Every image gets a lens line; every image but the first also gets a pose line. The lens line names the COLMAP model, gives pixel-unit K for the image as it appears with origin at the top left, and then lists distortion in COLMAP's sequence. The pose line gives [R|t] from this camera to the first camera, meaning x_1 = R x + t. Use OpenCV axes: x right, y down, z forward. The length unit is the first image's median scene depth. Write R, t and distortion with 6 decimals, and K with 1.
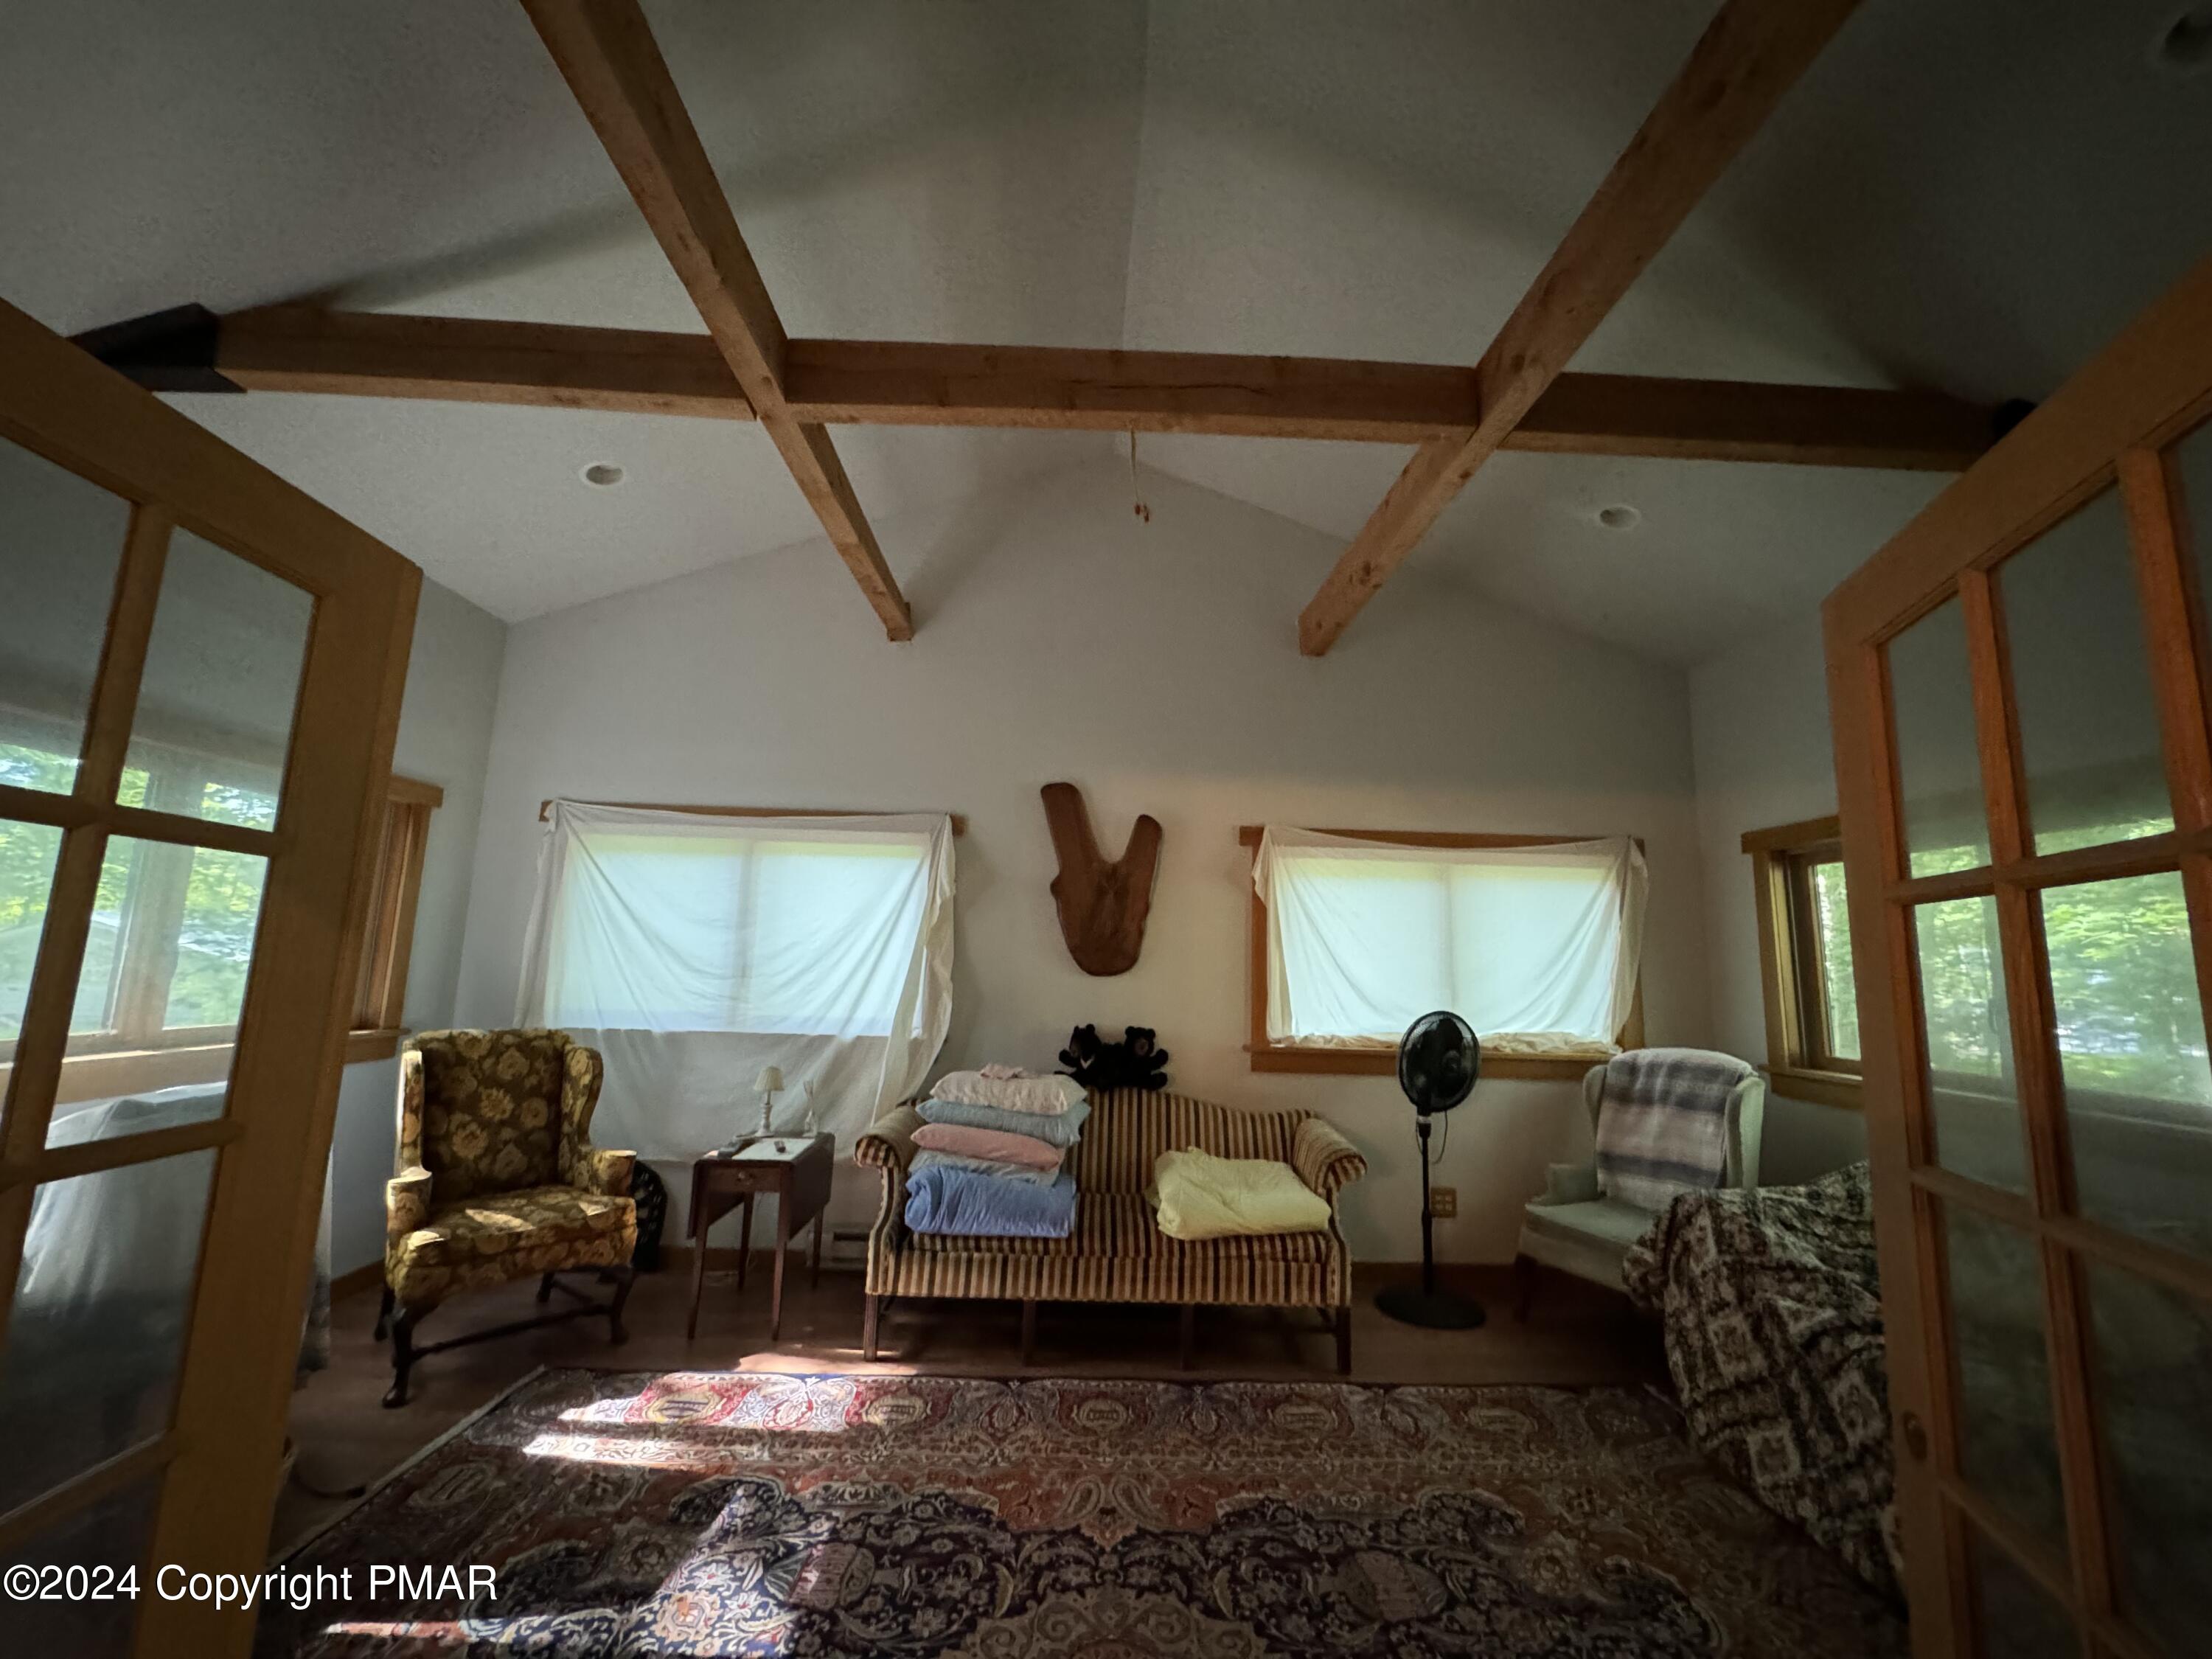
lens RADIAL K [[880.7, 0, 1102.8], [0, 880.7, 827.5], [0, 0, 1]] dist [-0.002279, 0.000061]
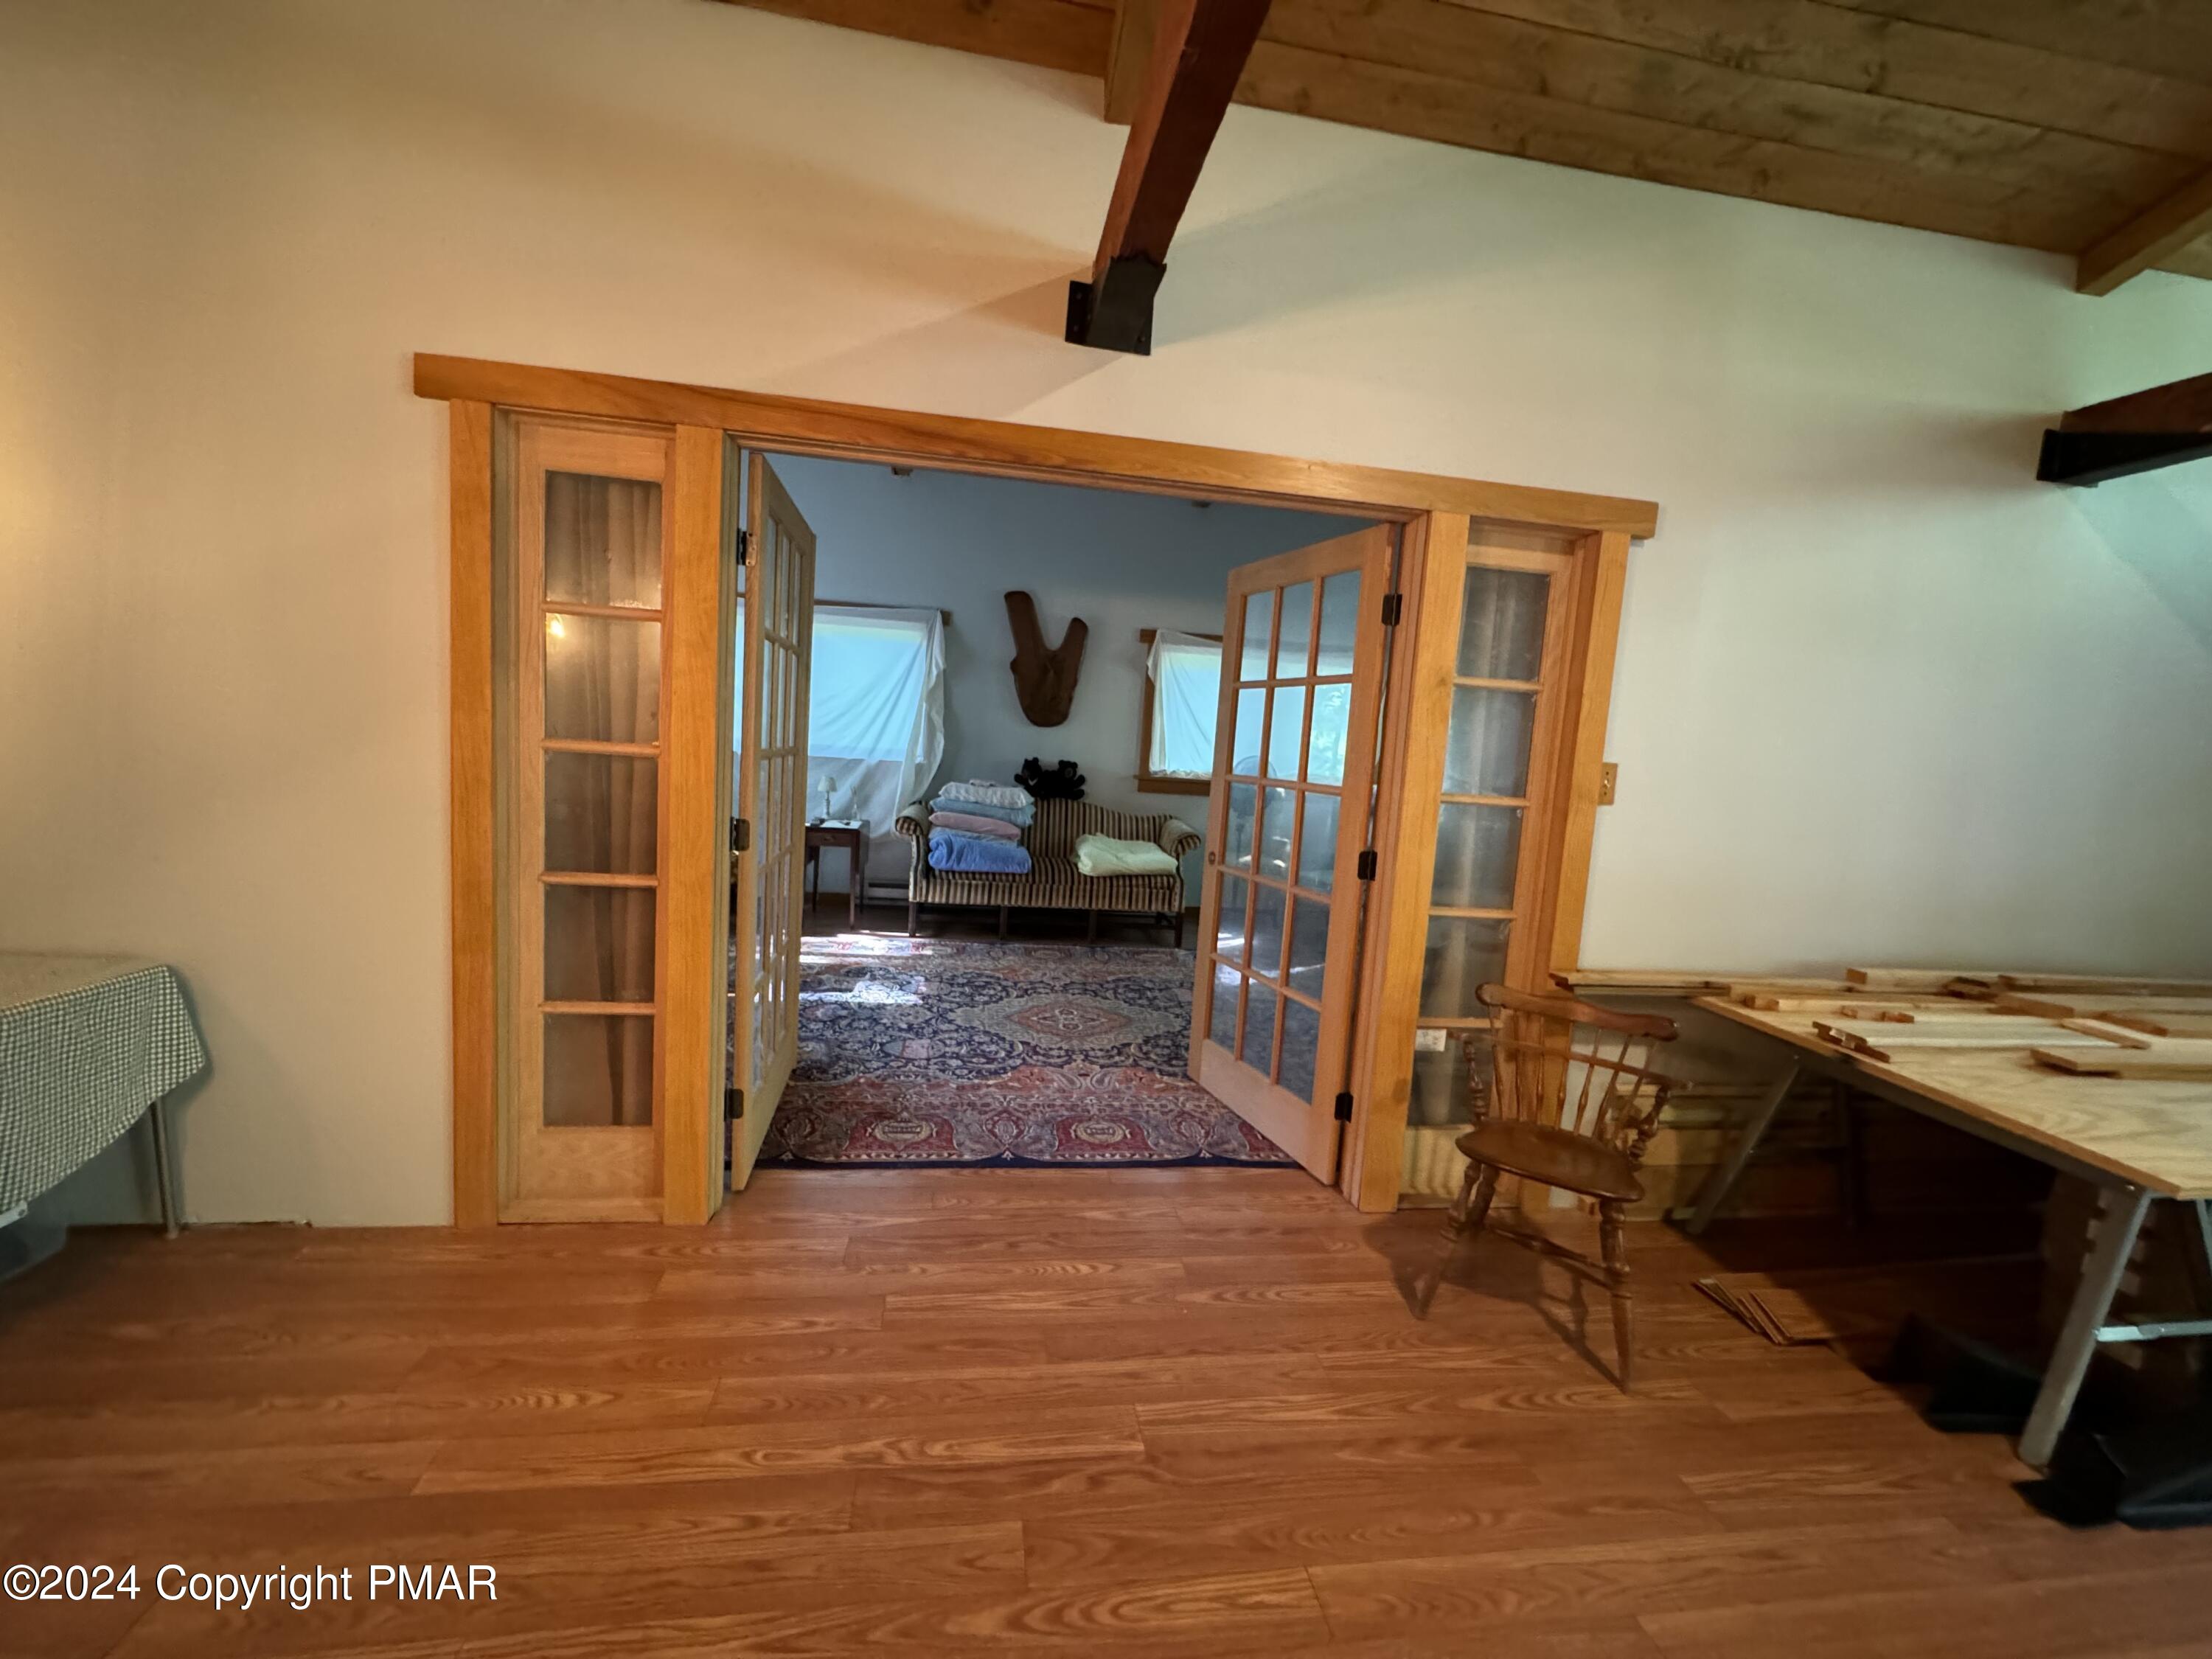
lens RADIAL K [[880.7, 0, 1100.2], [0, 880.7, 834.4], [0, 0, 1]] dist [-0.002279, 0.000061]
pose [[0.992504, 0.023822, 0.119870, -0.100006], [-0.054654, 0.963792, 0.260993, -0.063844], [-0.109312, -0.265588, 0.957869, -0.617727]]
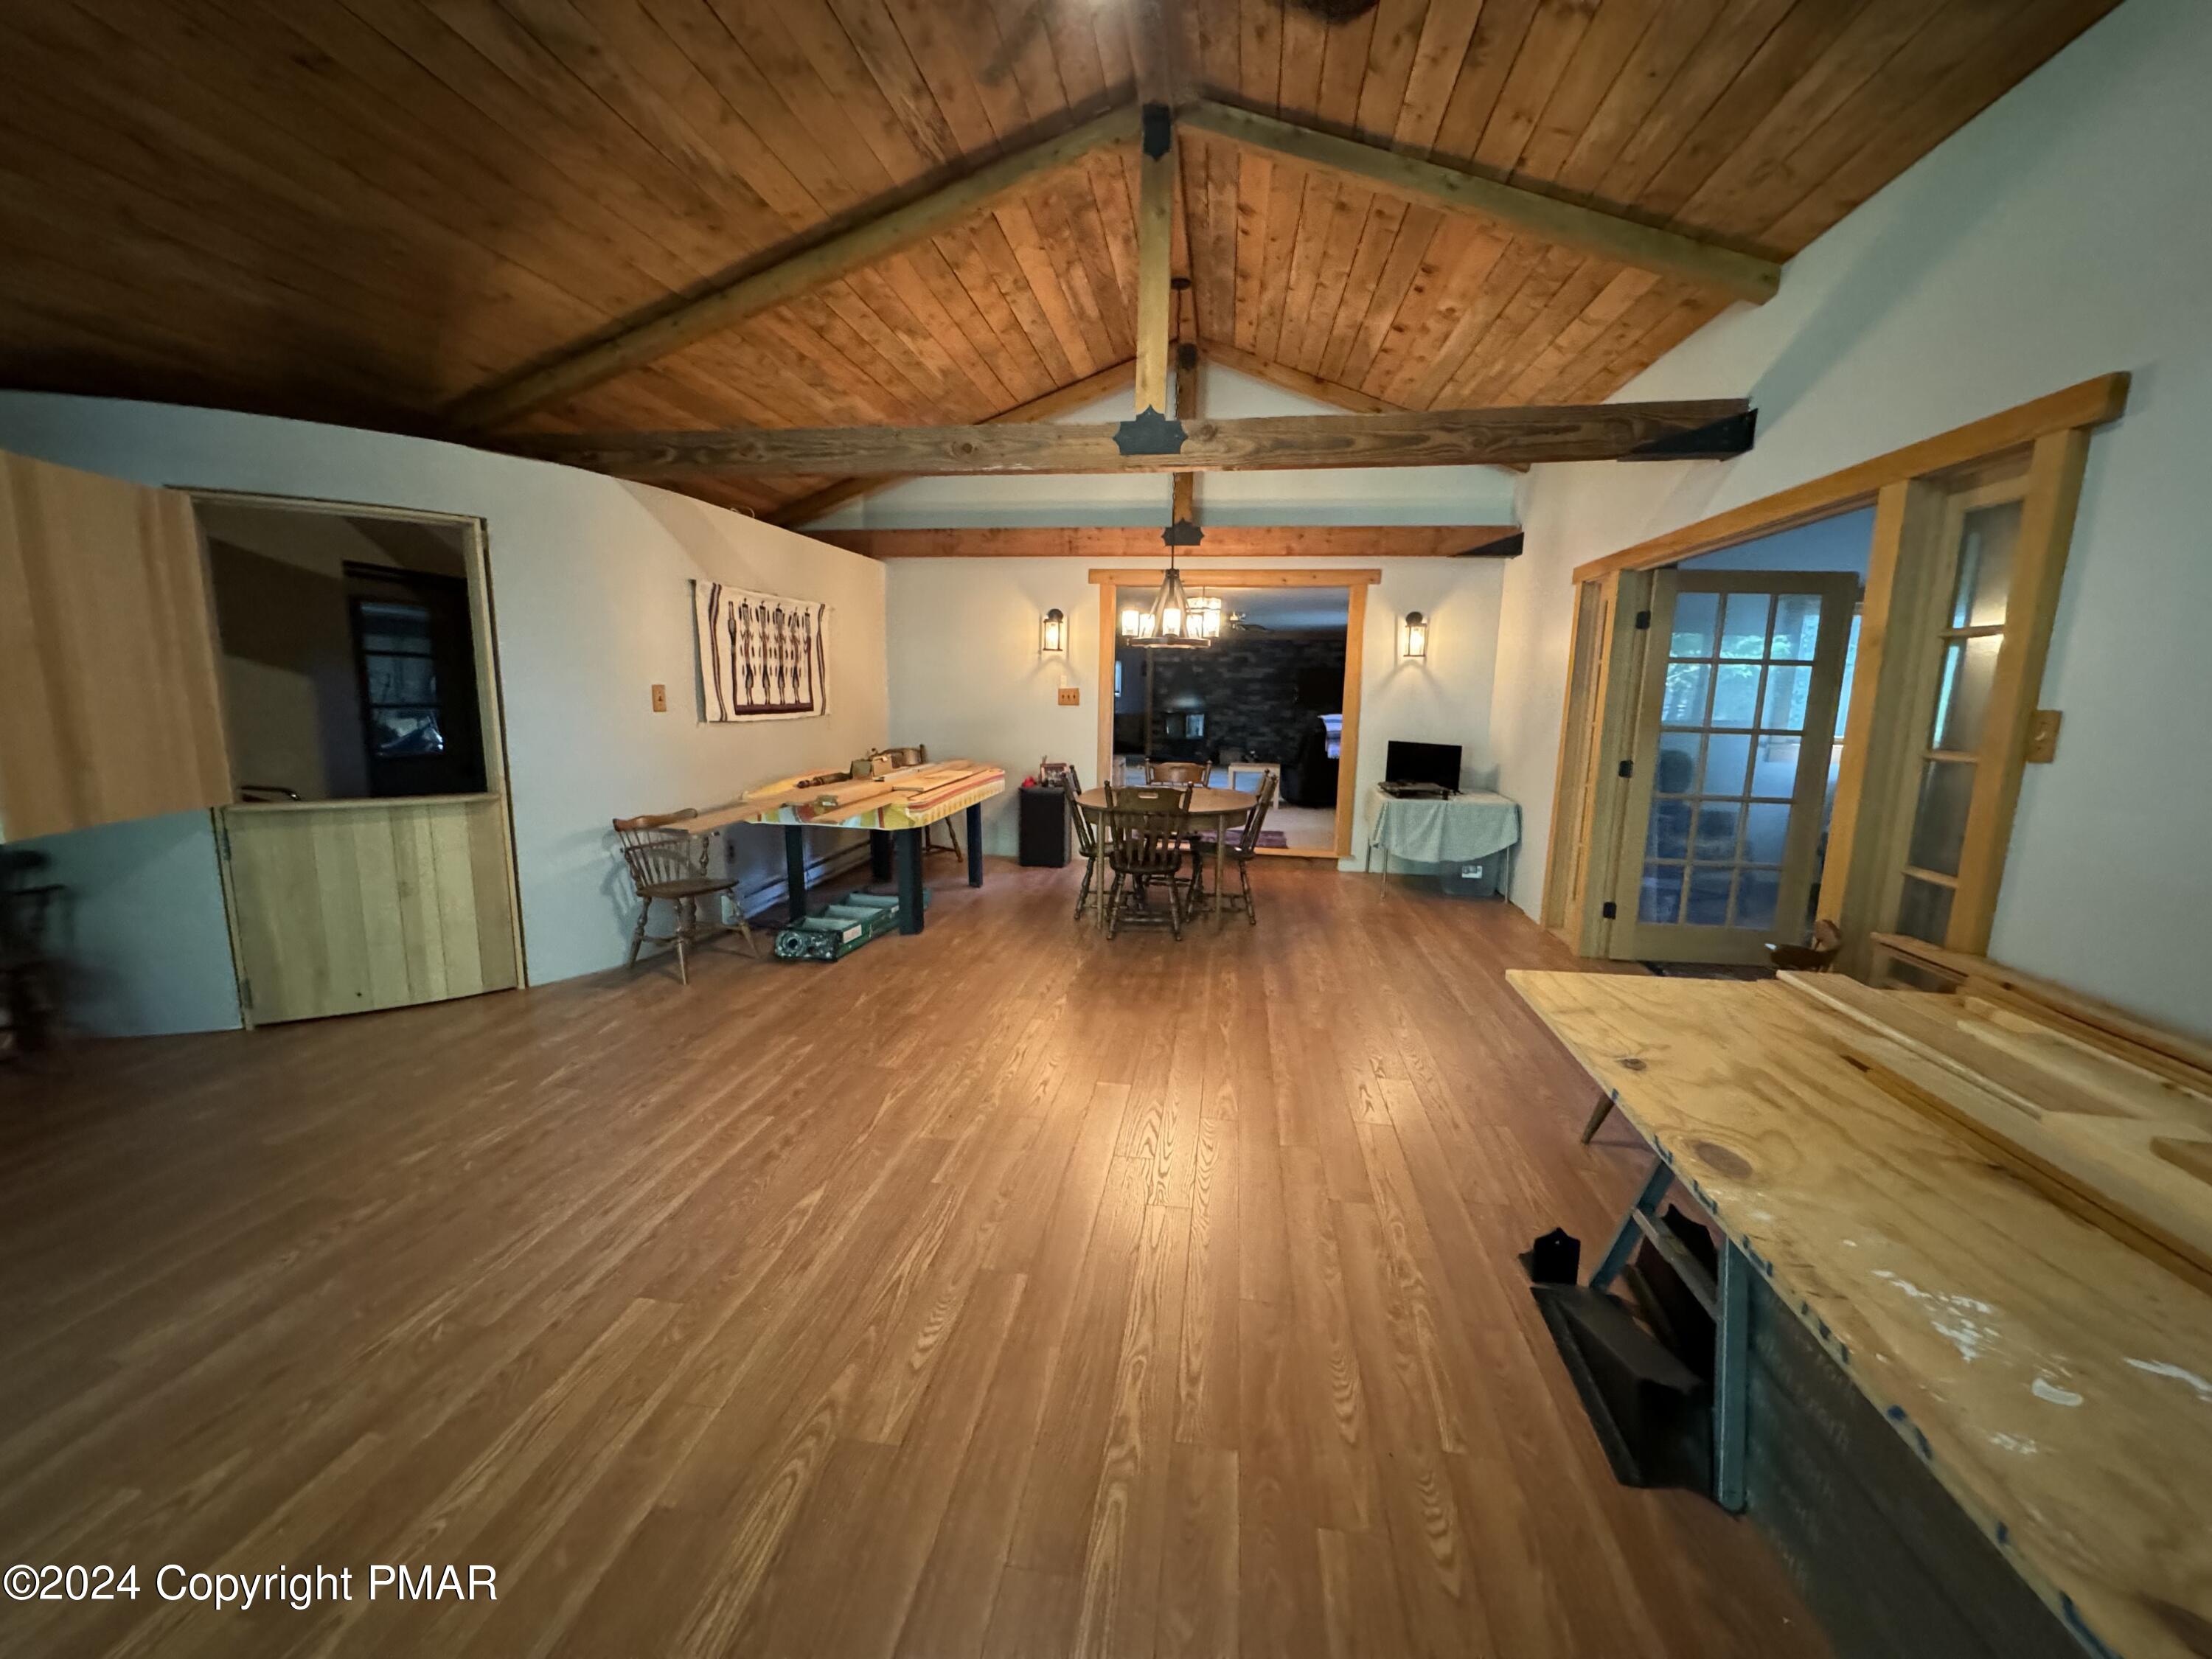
lens RADIAL K [[880.7, 0, 1104.8], [0, 880.7, 830.7], [0, 0, 1]] dist [-0.002279, 0.000061]
pose [[-0.173336, 0.125826, -0.976792, 1.139464], [0.123367, 0.986767, 0.105219, -0.013059], [0.977106, -0.102266, -0.186565, -0.461102]]
